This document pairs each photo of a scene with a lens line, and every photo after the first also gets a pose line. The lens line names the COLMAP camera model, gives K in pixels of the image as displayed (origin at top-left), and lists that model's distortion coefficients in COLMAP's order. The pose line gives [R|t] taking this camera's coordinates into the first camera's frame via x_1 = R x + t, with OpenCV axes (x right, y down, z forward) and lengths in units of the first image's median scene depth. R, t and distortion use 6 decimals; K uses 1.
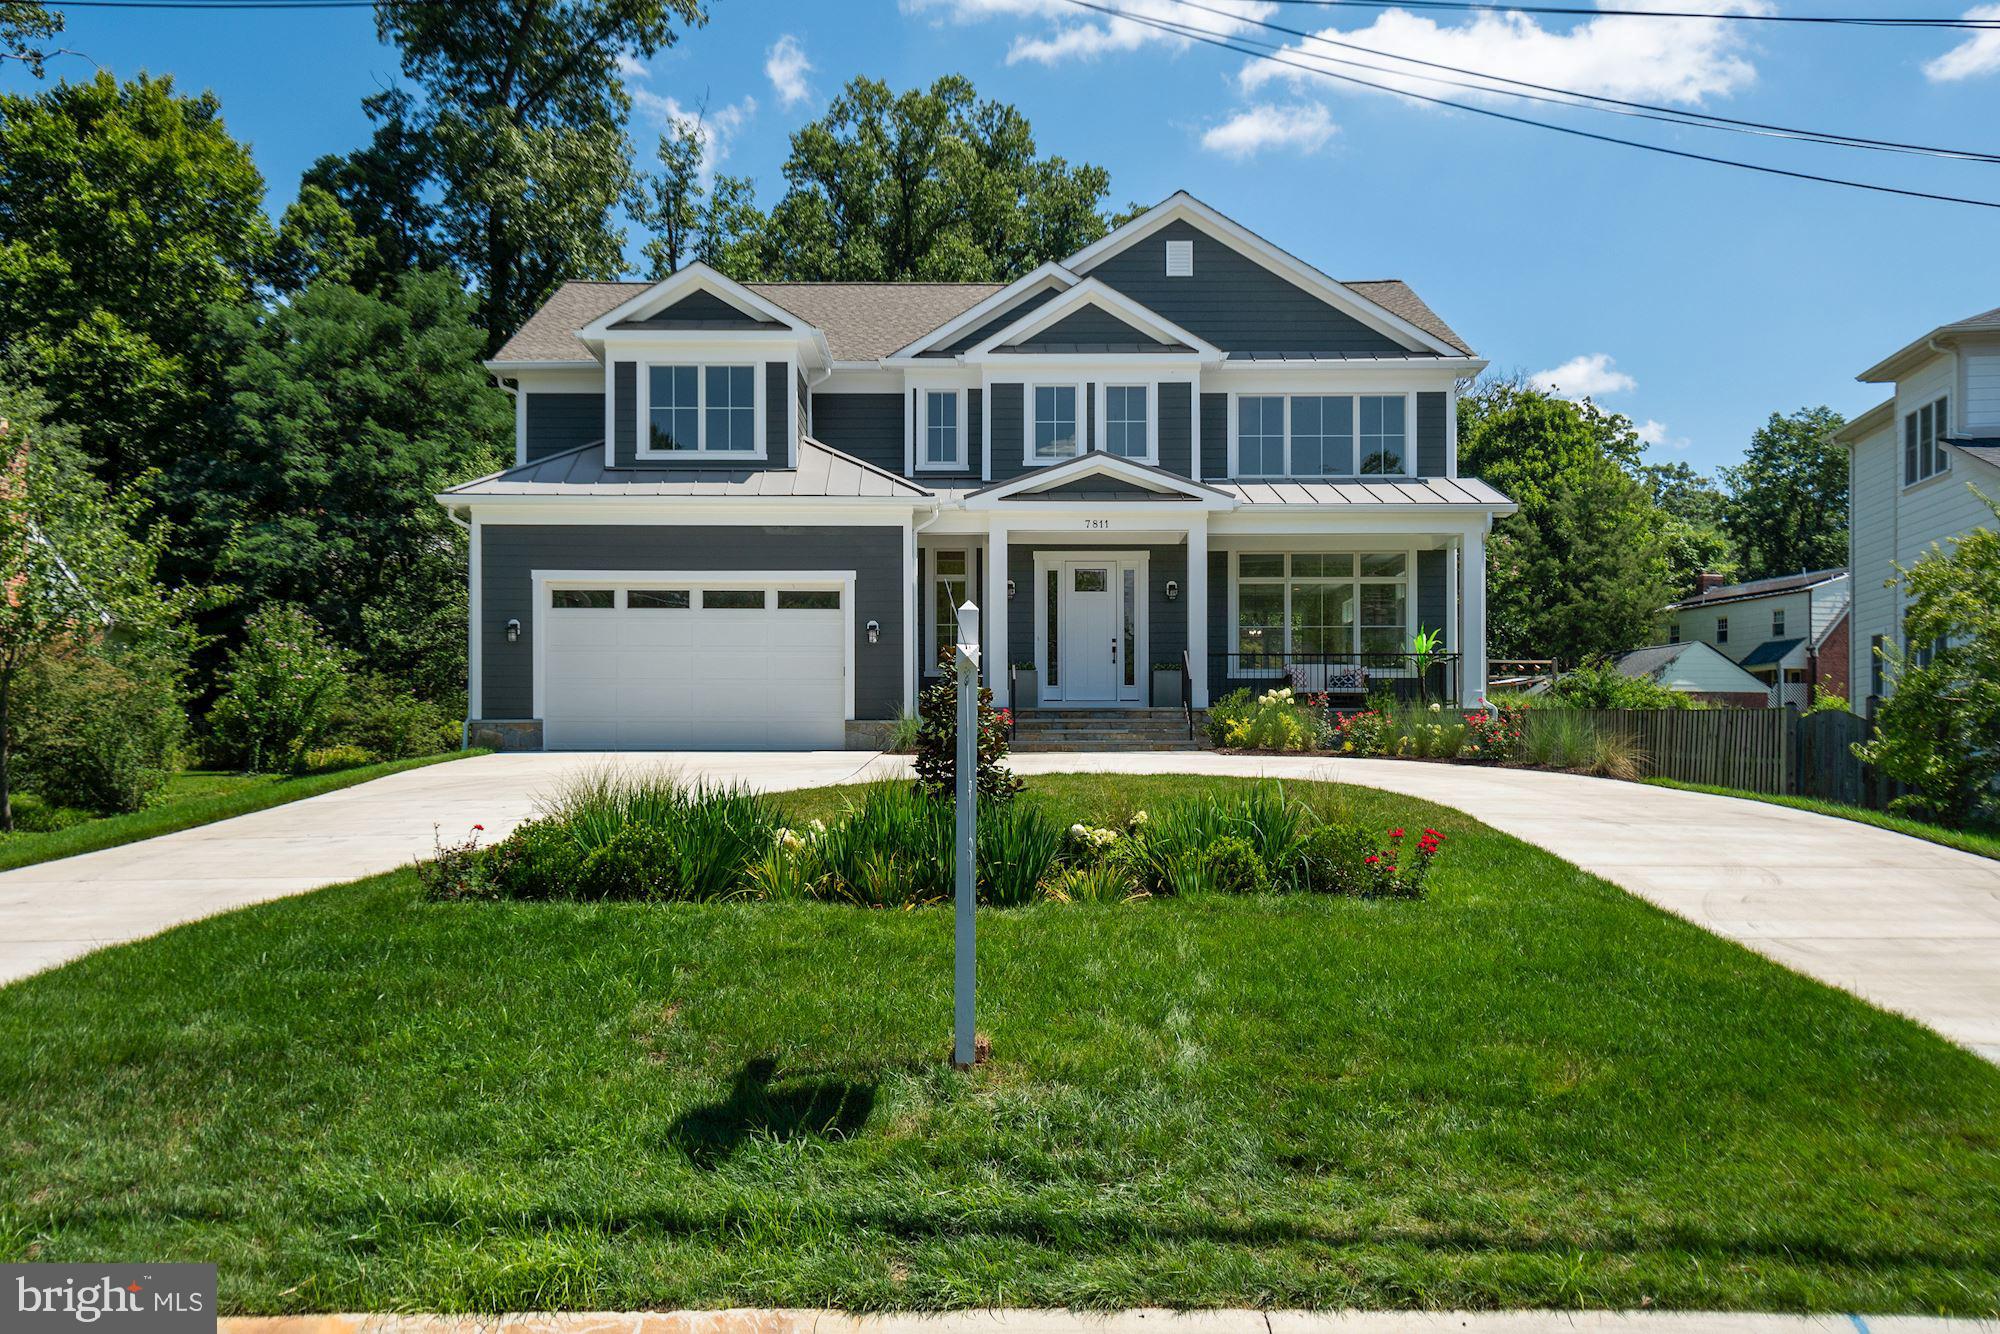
lens RADIAL K [[1839.5, 0, 1007.0], [0, 1839.5, 717.5], [0, 0, 1]] dist [0.050385, 0.000000]
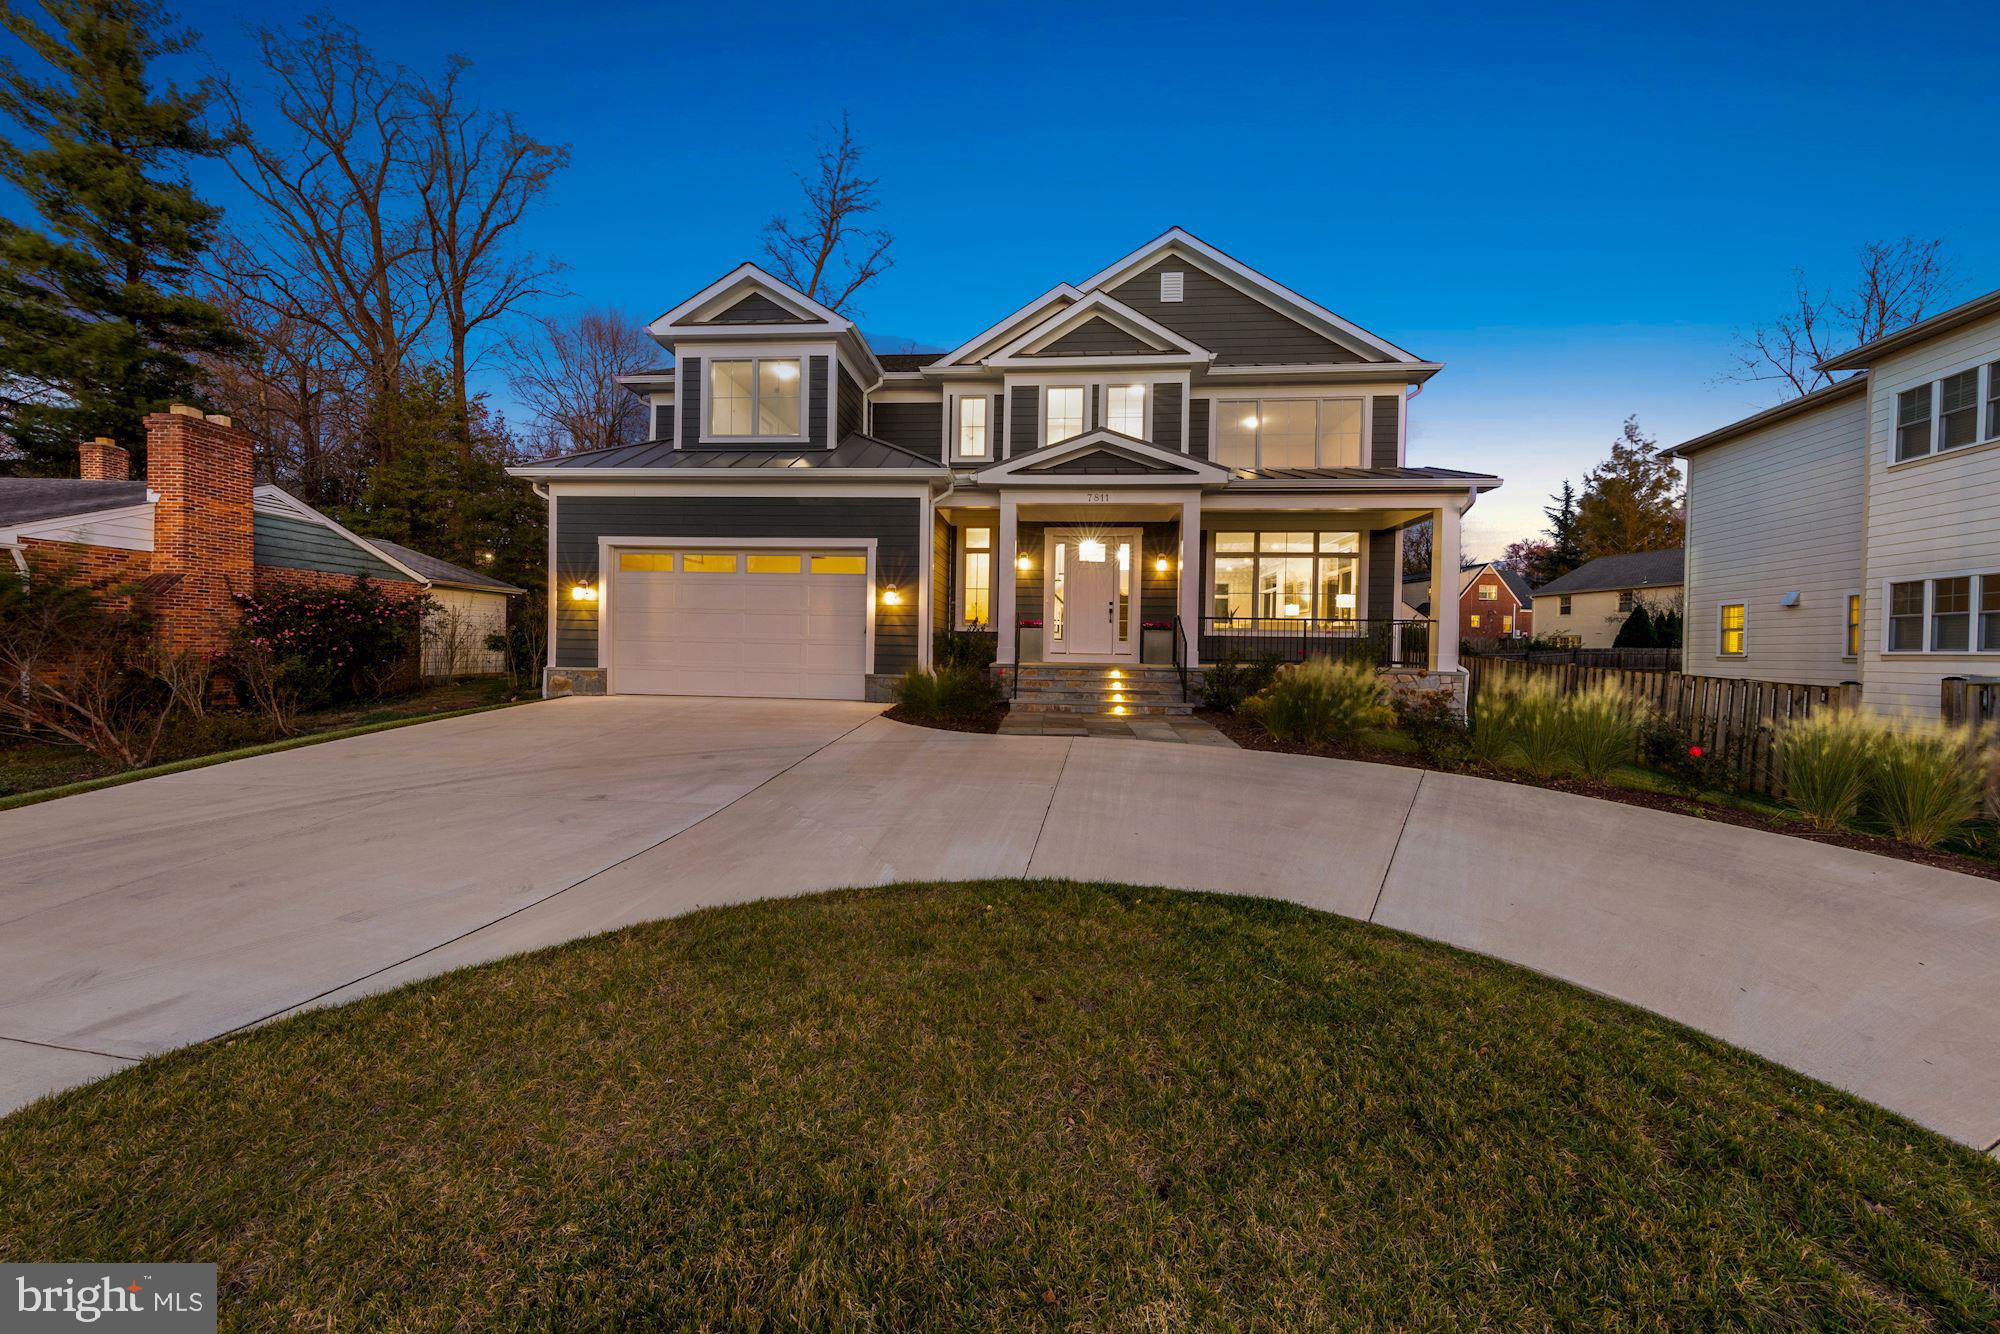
lens RADIAL K [[677.5, 0, 1007.4], [0, 677.5, 645.8], [0, 0, 1]] dist [0.011282, -0.000556]
pose [[0.996462, 0.017469, -0.082213, 0.027562], [-0.014868, 0.999373, 0.032142, -0.027176], [0.082723, -0.030806, 0.996096, 0.556715]]
